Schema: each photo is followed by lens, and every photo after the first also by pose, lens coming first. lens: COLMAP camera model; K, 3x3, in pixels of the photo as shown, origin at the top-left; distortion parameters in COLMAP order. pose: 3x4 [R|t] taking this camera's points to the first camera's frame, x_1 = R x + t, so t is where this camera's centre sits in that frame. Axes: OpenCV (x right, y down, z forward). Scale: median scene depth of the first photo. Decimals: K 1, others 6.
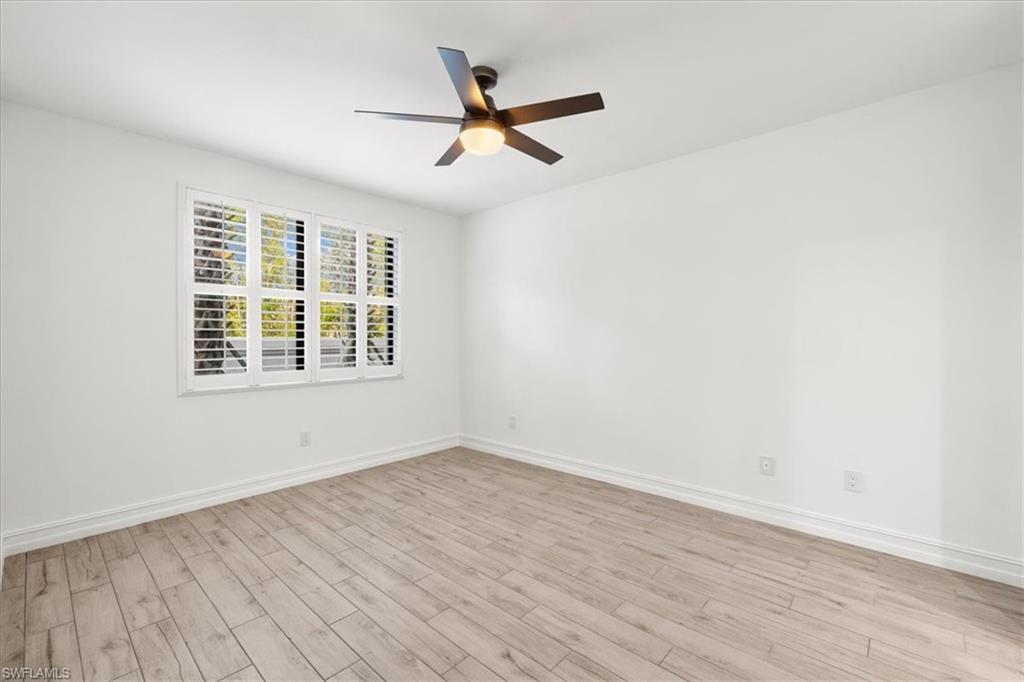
lens RADIAL K [[433.9, 0, 507.6], [0, 433.9, 335.7], [0, 0, 1]] dist [0.000996, 0.000189]
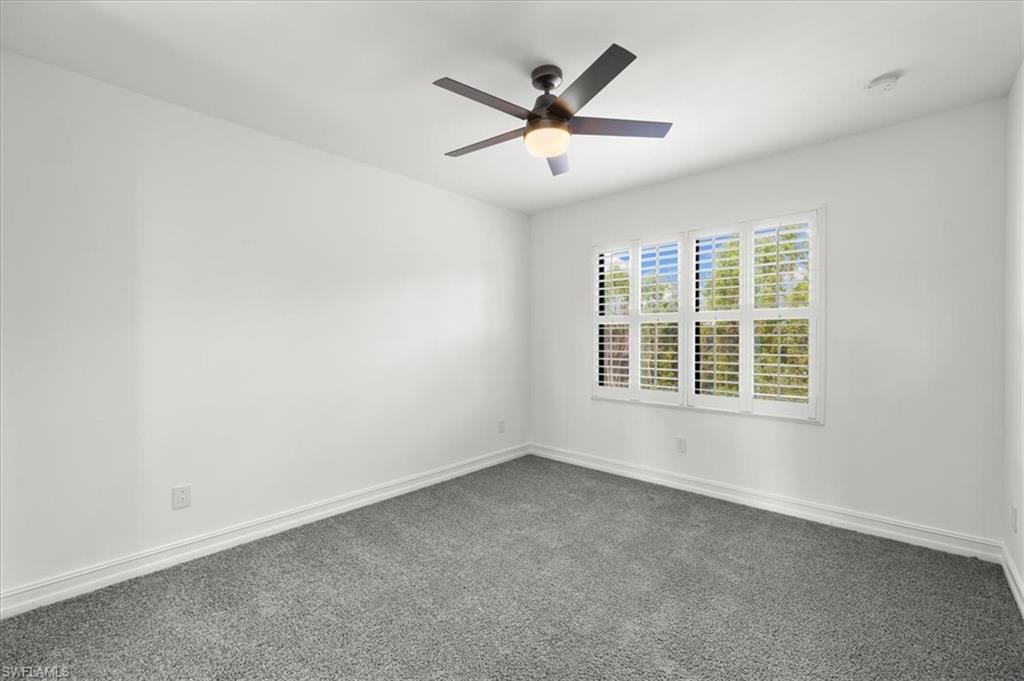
lens RADIAL K [[455.3, 0, 512.0], [0, 455.3, 351.6], [0, 0, 1]] dist [0.000649, 0.000056]
pose [[-0.032076, -0.004914, -0.999473, 0.609010], [-0.029784, 0.999549, -0.003958, 0.000775], [0.999042, 0.029641, -0.032207, 0.690157]]
